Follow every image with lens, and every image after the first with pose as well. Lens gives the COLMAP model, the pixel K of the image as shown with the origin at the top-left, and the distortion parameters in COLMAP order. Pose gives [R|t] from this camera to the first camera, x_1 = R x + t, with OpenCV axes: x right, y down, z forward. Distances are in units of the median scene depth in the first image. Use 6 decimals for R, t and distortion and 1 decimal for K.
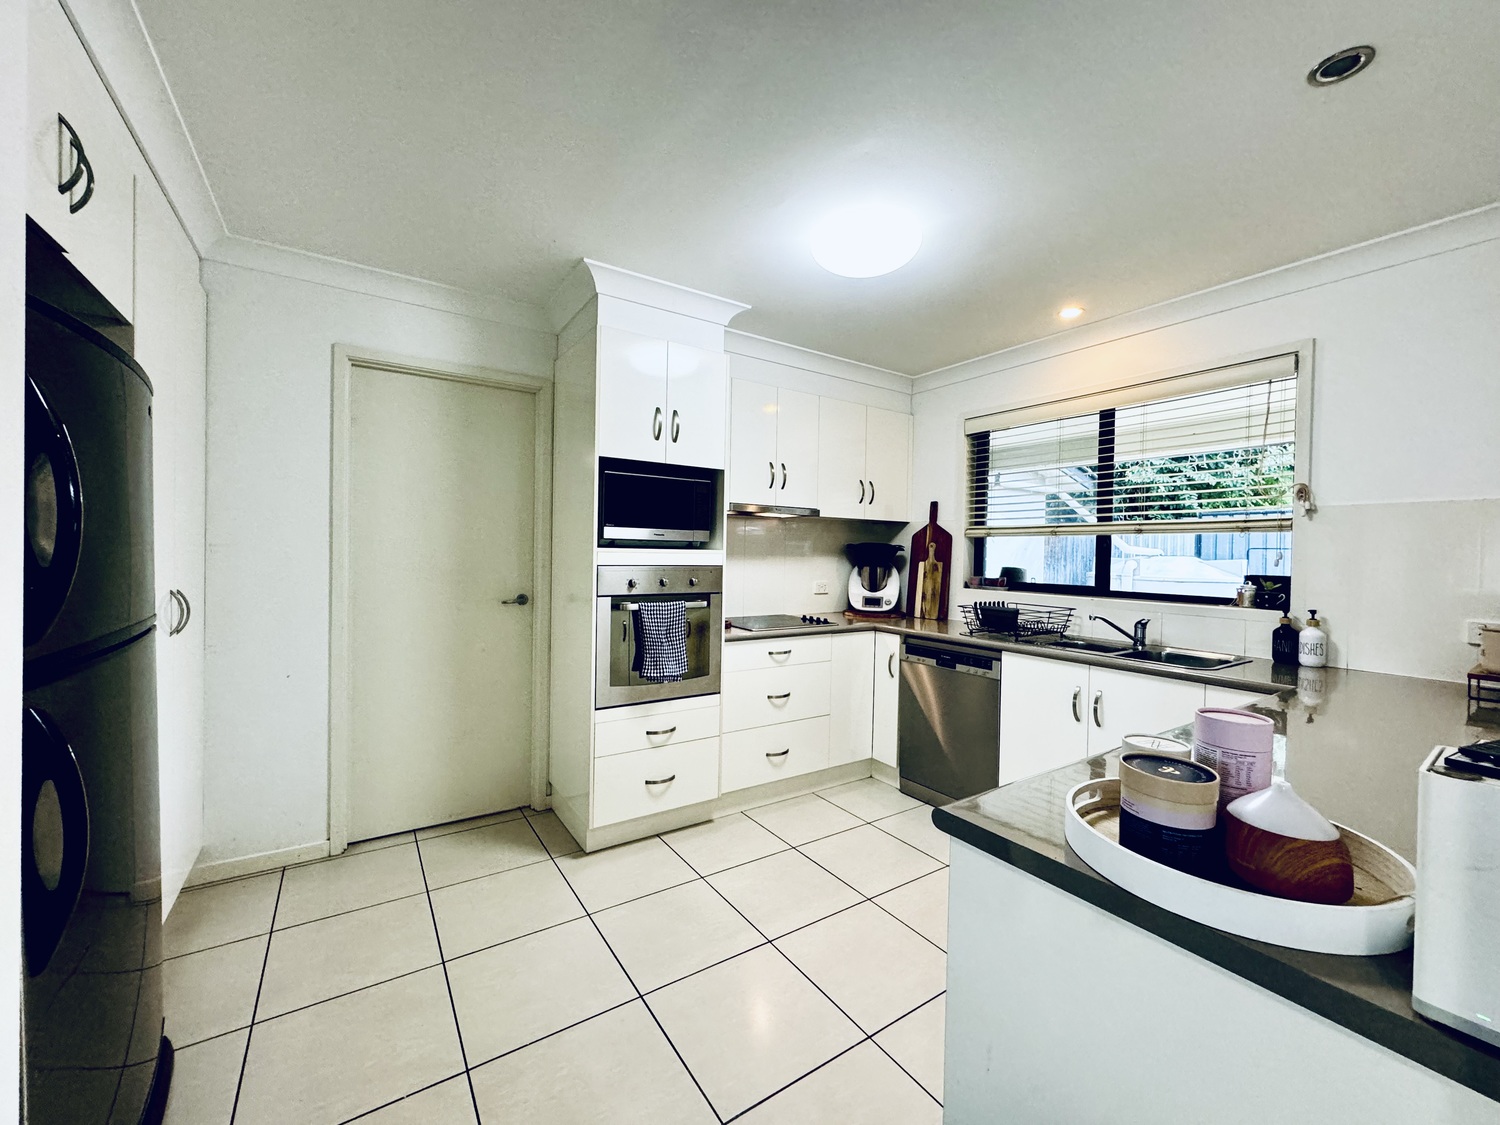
lens RADIAL K [[594.5, 0, 750.3], [0, 594.5, 558.3], [0, 0, 1]] dist [-0.002726, -0.000137]
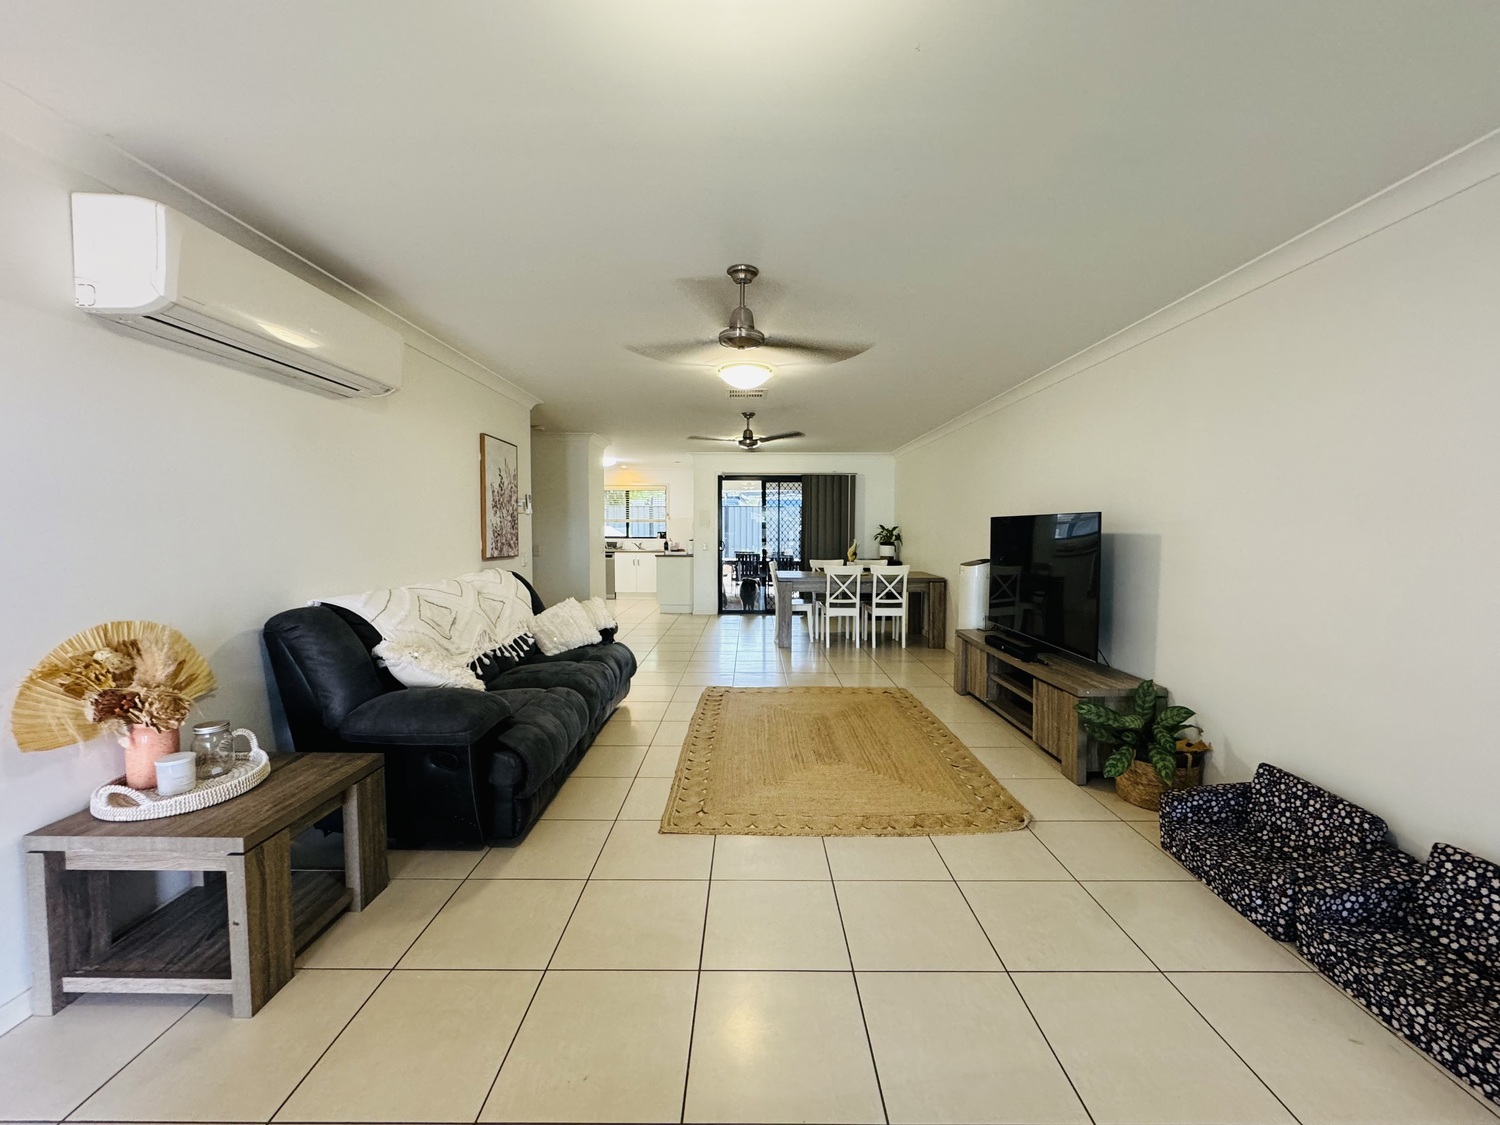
lens RADIAL K [[594.5, 0, 750.3], [0, 594.5, 558.3], [0, 0, 1]] dist [-0.002726, -0.000137]
pose [[0.554301, -0.056564, 0.830392, -2.750909], [0.013806, 0.998176, 0.058777, -0.030319], [-0.832202, -0.021116, 0.554071, -2.273154]]
